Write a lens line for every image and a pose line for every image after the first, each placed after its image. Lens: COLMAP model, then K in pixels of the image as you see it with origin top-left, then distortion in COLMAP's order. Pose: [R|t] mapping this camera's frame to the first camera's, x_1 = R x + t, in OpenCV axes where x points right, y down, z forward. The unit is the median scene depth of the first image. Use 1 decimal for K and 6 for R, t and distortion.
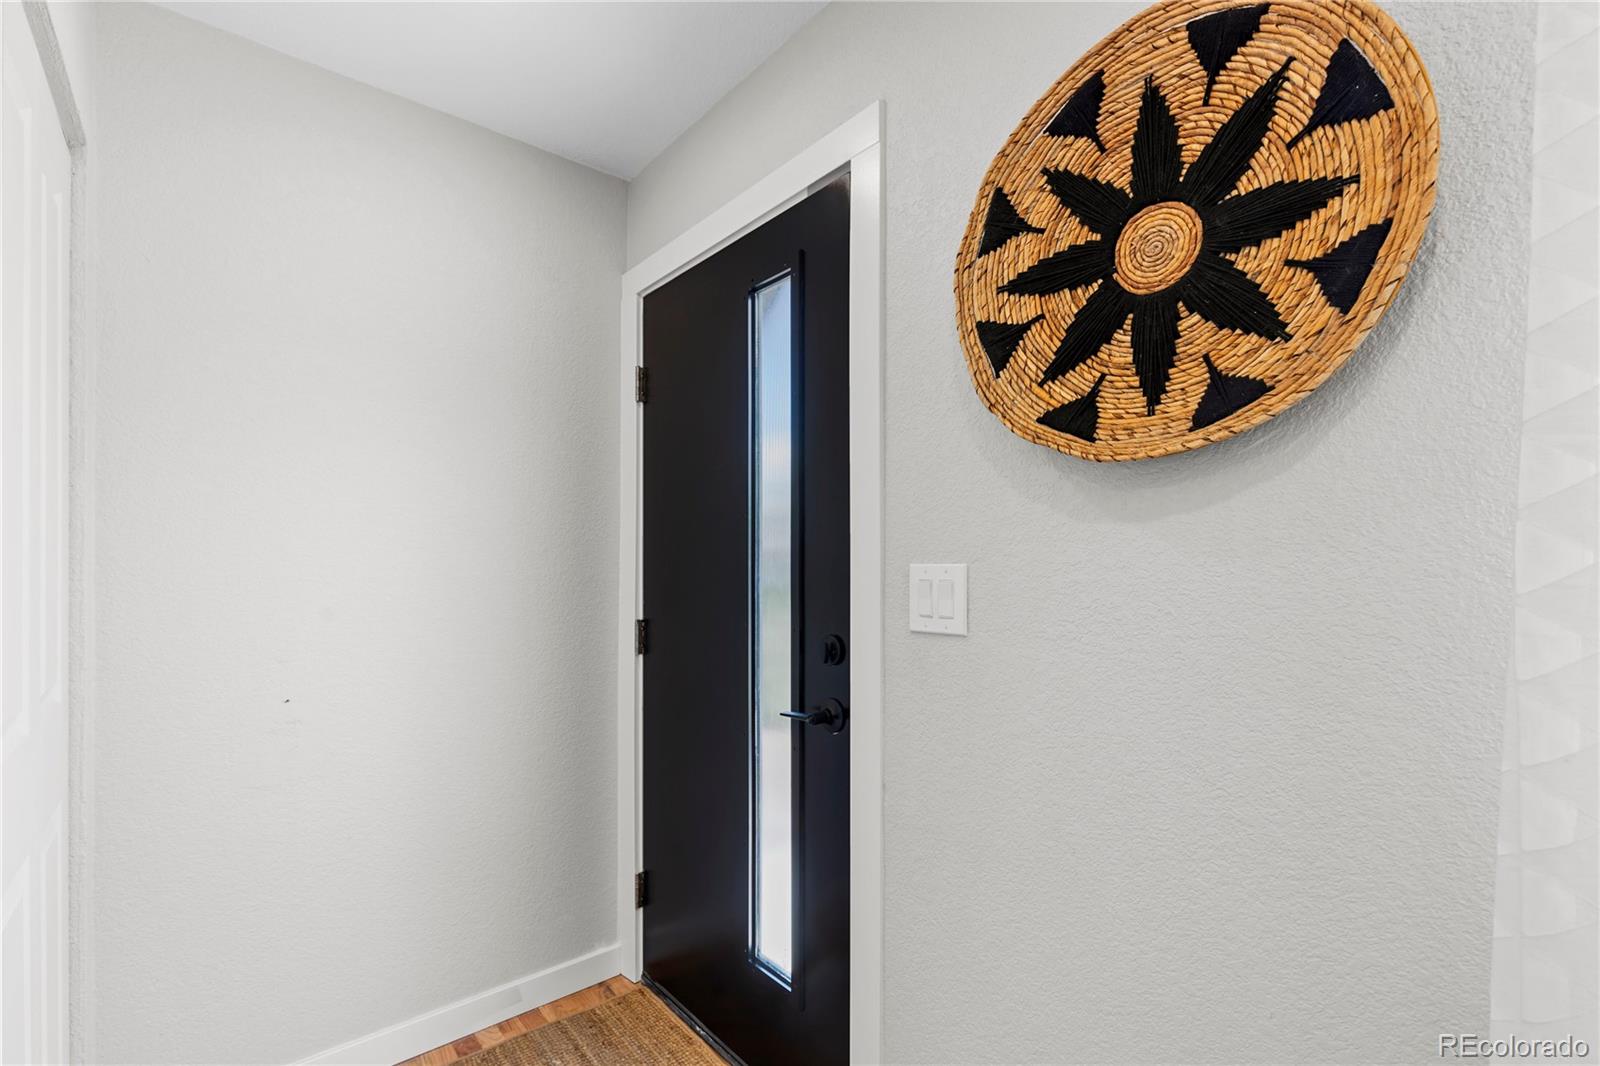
lens RADIAL K [[730.2, 0, 799.3], [0, 730.2, 543.7], [0, 0, 1]] dist [-0.001663, -0.000517]
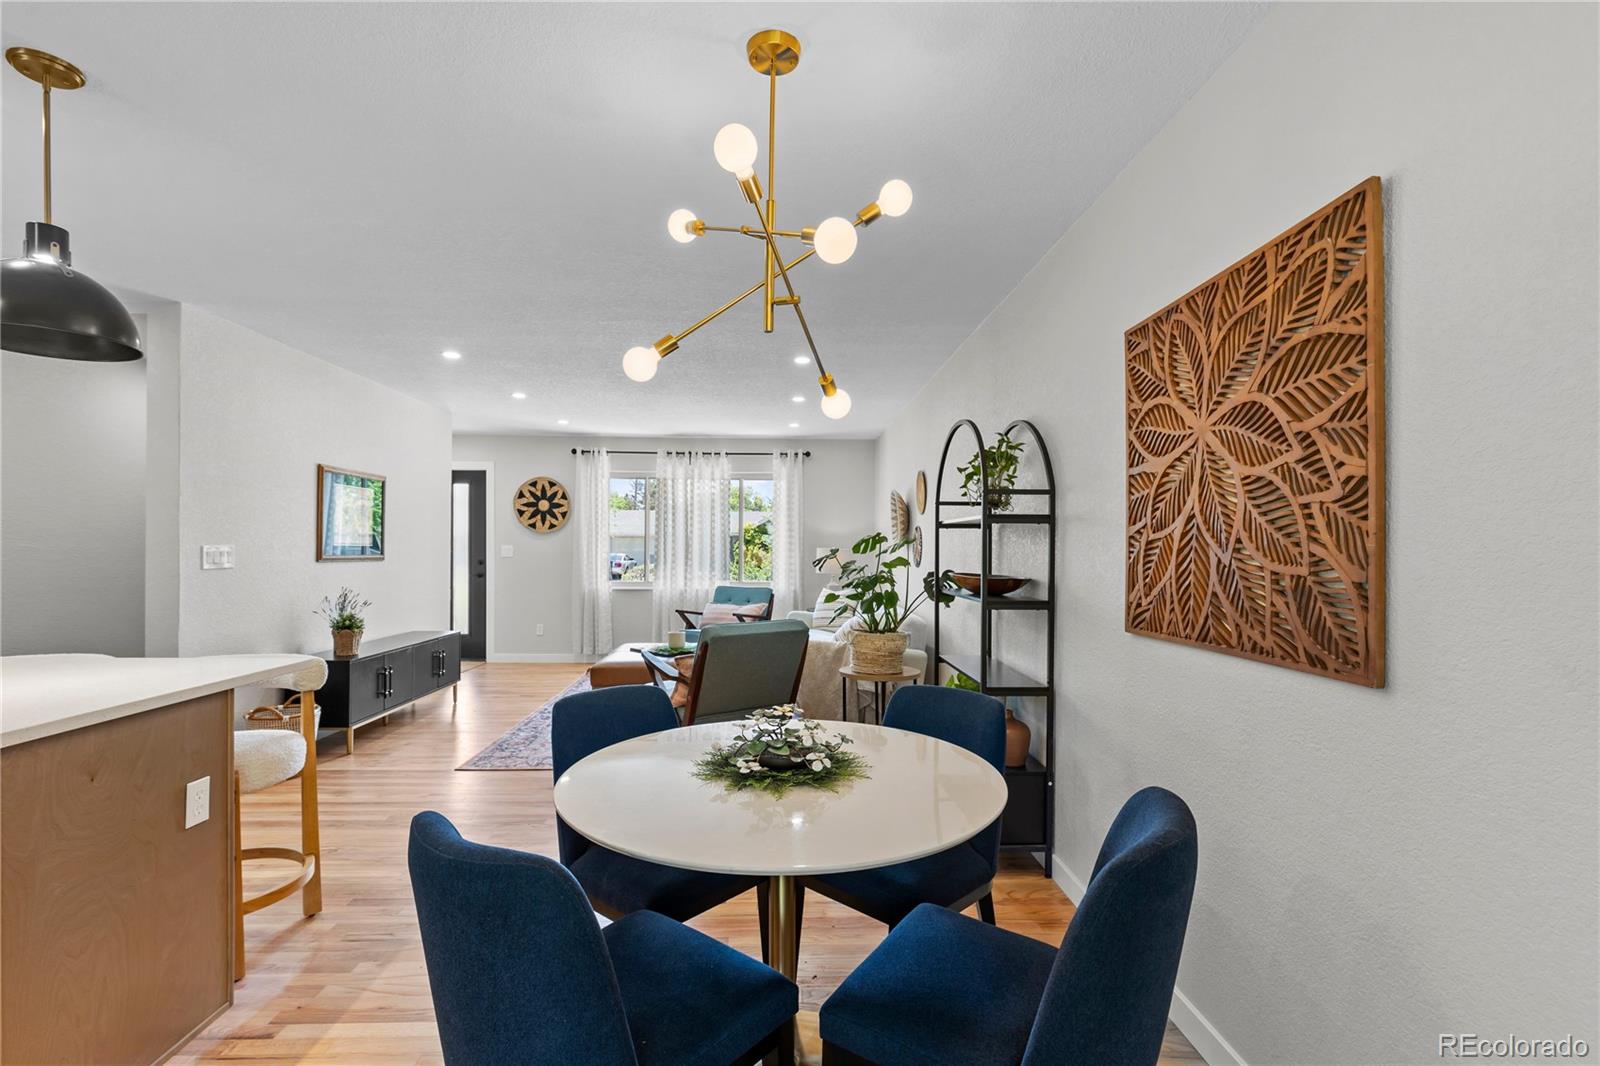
lens RADIAL K [[730.2, 0, 797.6], [0, 730.2, 547.7], [0, 0, 1]] dist [-0.001663, -0.000517]
pose [[0.607059, 0.003716, 0.794648, -3.937727], [-0.008056, 0.999966, 0.001478, 0.020384], [-0.794616, -0.007299, 0.607069, -5.721200]]
